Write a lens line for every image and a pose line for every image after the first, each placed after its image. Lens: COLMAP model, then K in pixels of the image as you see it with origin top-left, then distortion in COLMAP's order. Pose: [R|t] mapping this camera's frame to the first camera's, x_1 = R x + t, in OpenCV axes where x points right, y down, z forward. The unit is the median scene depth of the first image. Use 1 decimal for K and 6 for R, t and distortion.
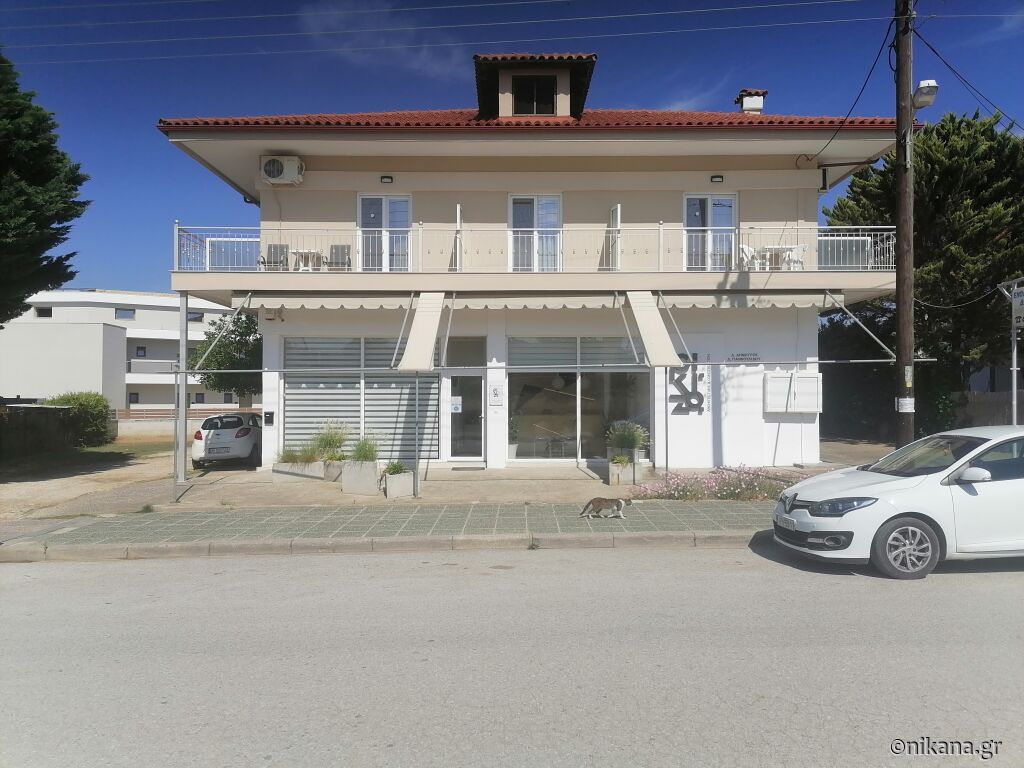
lens RADIAL K [[760.0, 0, 514.2], [0, 760.0, 383.6], [0, 0, 1]] dist [0.107135, -0.125407]
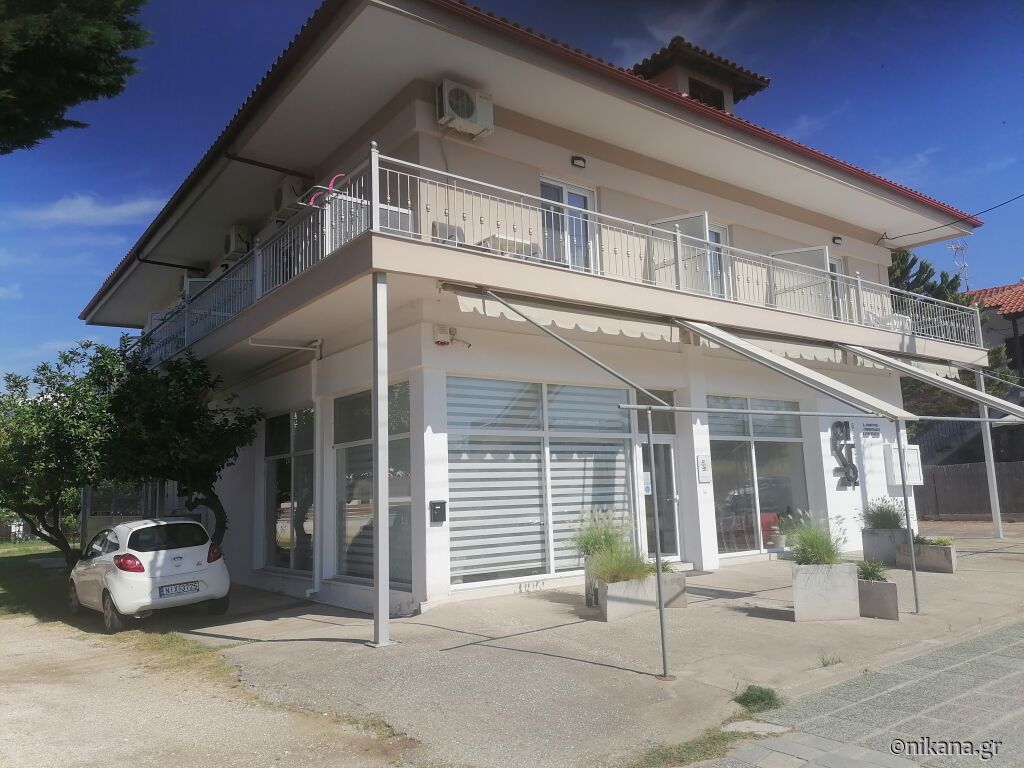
lens RADIAL K [[760.0, 0, 514.2], [0, 760.0, 383.6], [0, 0, 1]] dist [0.107135, -0.125407]
pose [[0.799554, 0.058286, 0.597759, -0.618678], [0.022621, 0.991651, -0.126951, 0.023038], [-0.600168, 0.115026, 0.791560, 0.498780]]
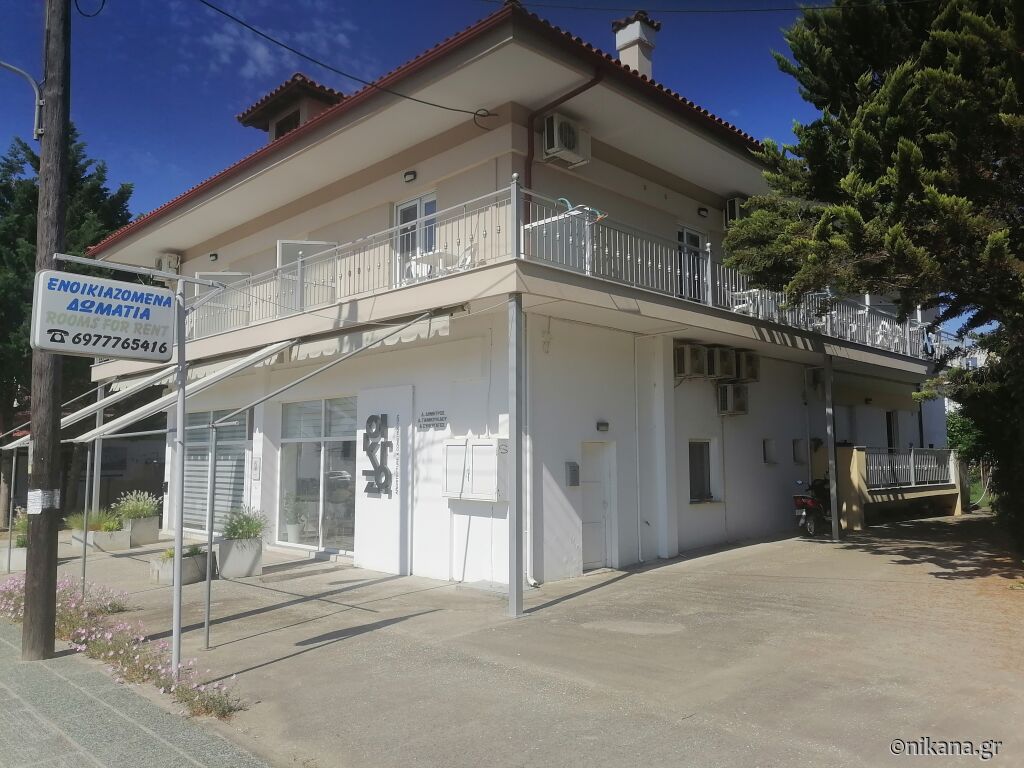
lens RADIAL K [[760.0, 0, 514.2], [0, 760.0, 383.6], [0, 0, 1]] dist [0.107135, -0.125407]
pose [[0.703239, -0.065614, -0.707919, 0.837928], [0.016086, 0.996946, -0.076423, -0.010517], [0.710771, 0.042356, 0.702147, 0.560300]]
